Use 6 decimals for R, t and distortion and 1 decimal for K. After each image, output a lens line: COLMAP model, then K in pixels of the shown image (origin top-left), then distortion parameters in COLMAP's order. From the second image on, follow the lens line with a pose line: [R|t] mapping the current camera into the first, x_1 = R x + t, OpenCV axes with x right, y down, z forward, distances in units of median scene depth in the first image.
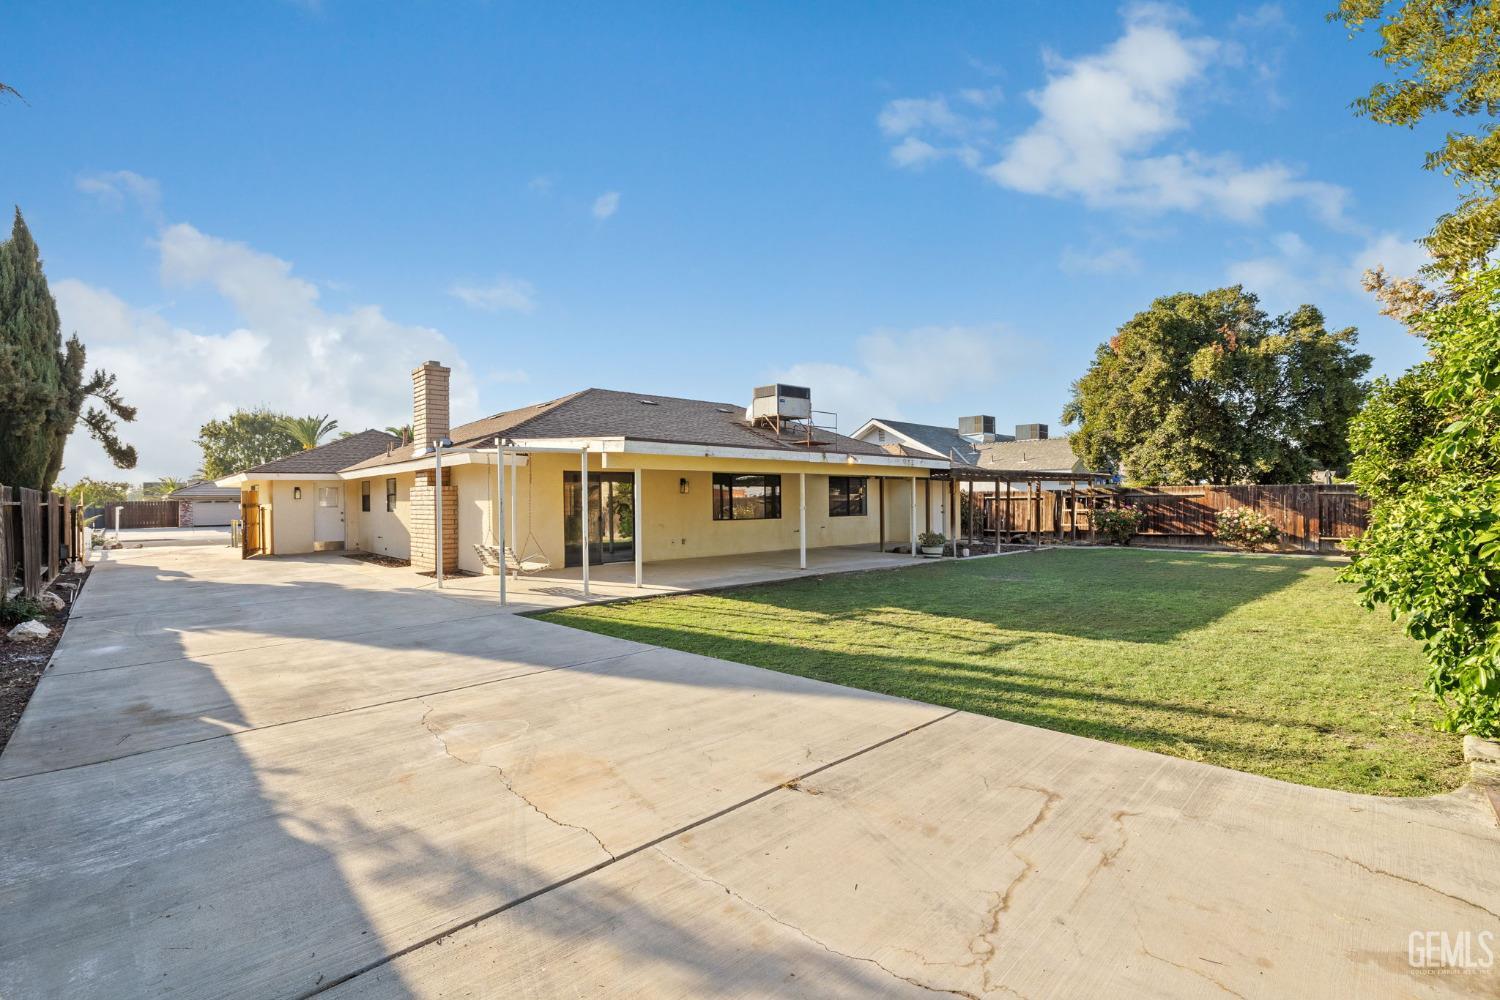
lens RADIAL K [[765.5, 0, 750.0], [0, 765.5, 500.0], [0, 0, 1]] dist [0.000326, 0.000079]
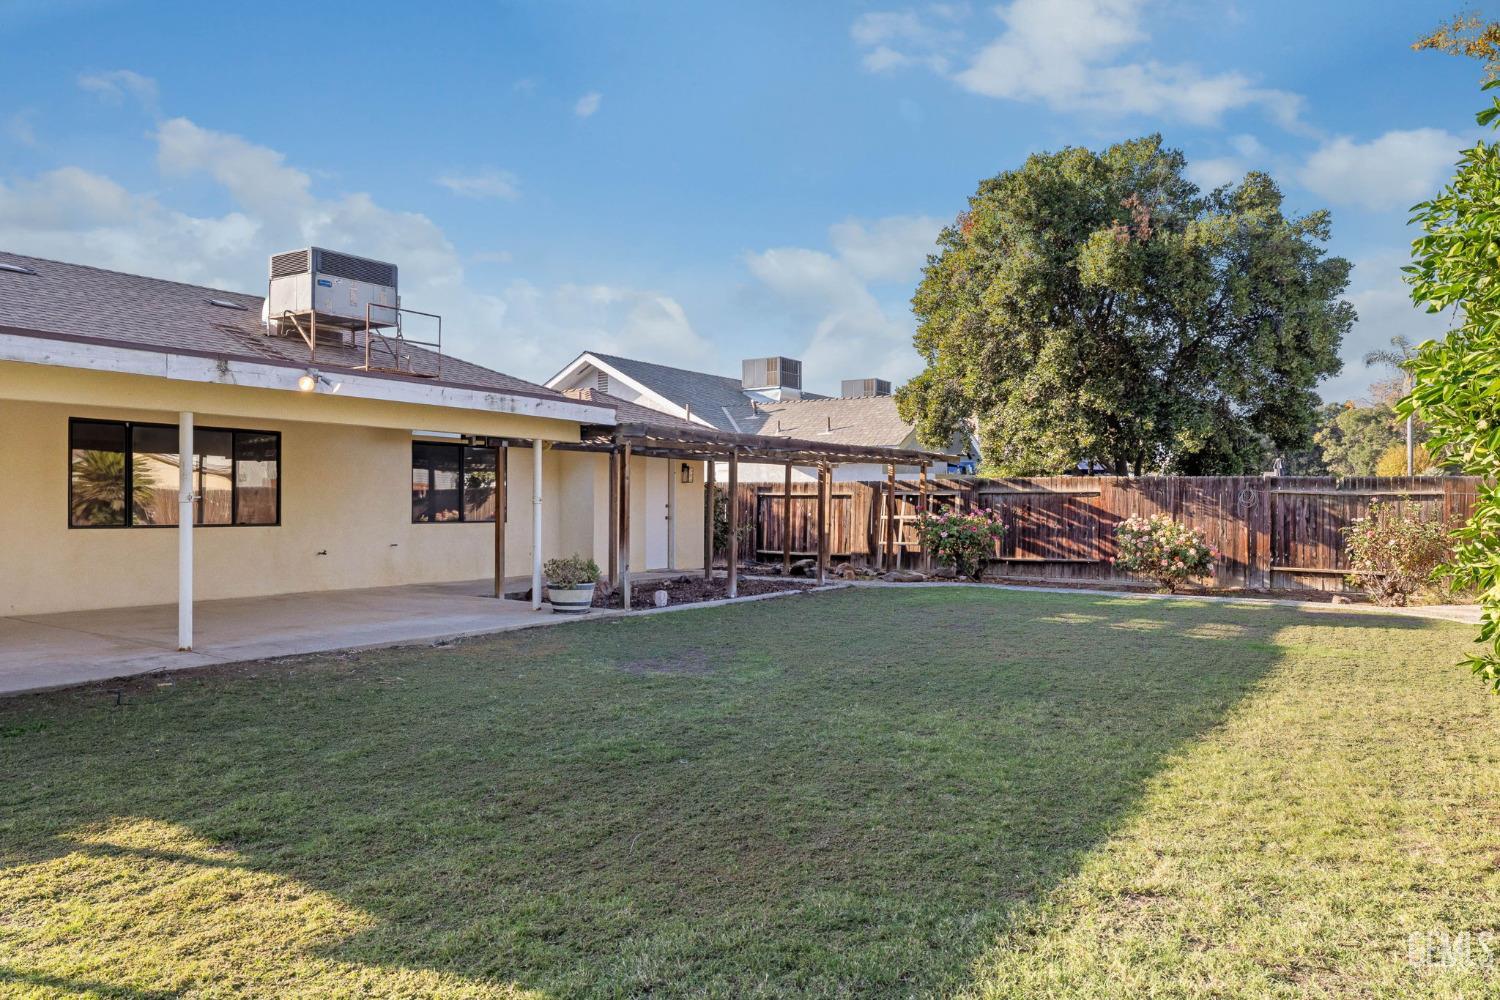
lens RADIAL K [[1160.7, 0, 827.2], [0, 1160.7, 483.2], [0, 0, 1]] dist [0.014287, 0.005434]
pose [[0.959674, 0.019105, 0.280466, 0.153019], [-0.014500, 0.999724, -0.018485, 0.006082], [-0.280742, 0.013673, 0.959686, 0.220961]]
